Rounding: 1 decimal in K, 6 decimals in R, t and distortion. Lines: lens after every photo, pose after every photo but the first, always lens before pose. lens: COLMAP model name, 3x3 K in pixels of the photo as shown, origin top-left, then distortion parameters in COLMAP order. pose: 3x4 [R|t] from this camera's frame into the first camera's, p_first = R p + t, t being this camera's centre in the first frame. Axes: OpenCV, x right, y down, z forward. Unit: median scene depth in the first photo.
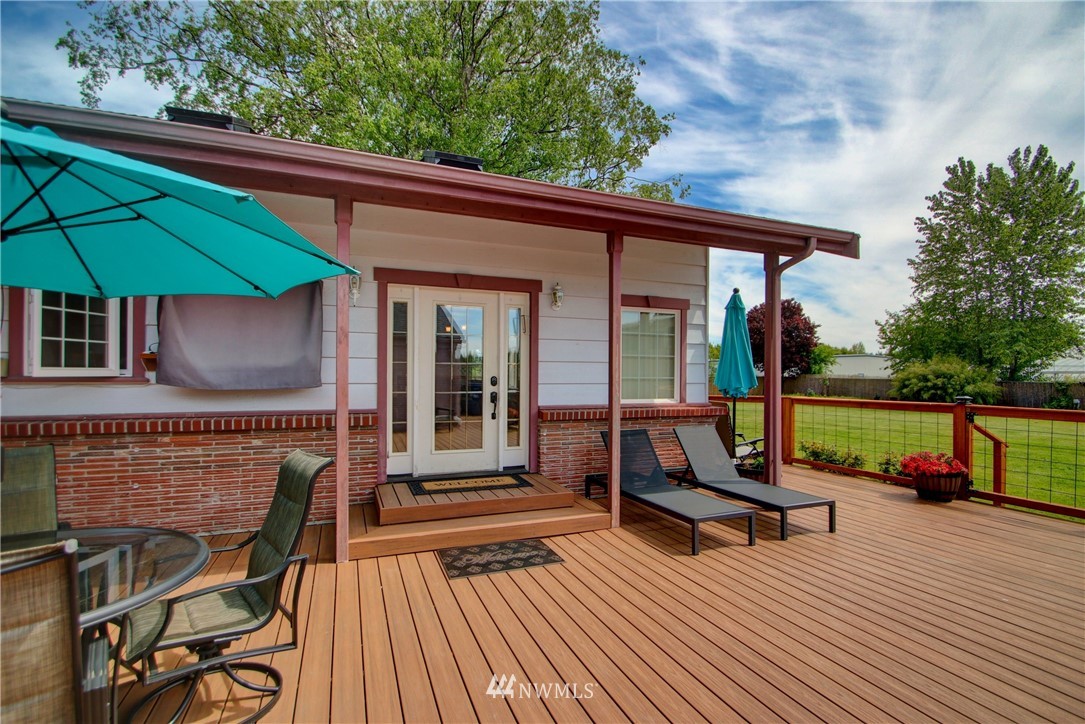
lens RADIAL K [[513.9, 0, 547.2], [0, 513.9, 368.4], [0, 0, 1]] dist [0.010289, -0.009844]
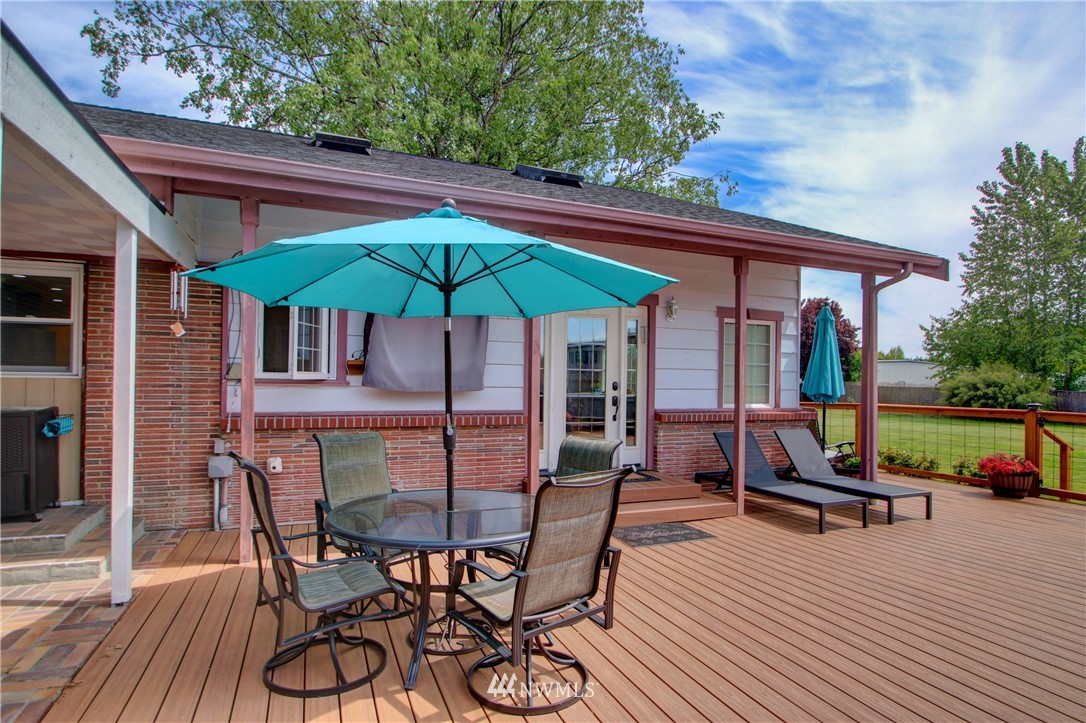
lens RADIAL K [[583.4, 0, 547.4], [0, 583.4, 371.3], [0, 0, 1]] dist [-0.011861, -0.004545]
pose [[0.999958, 0.008567, 0.003380, -0.249476], [-0.008561, 0.999962, -0.001742, -0.003828], [-0.003395, 0.001713, 0.999993, -0.240947]]
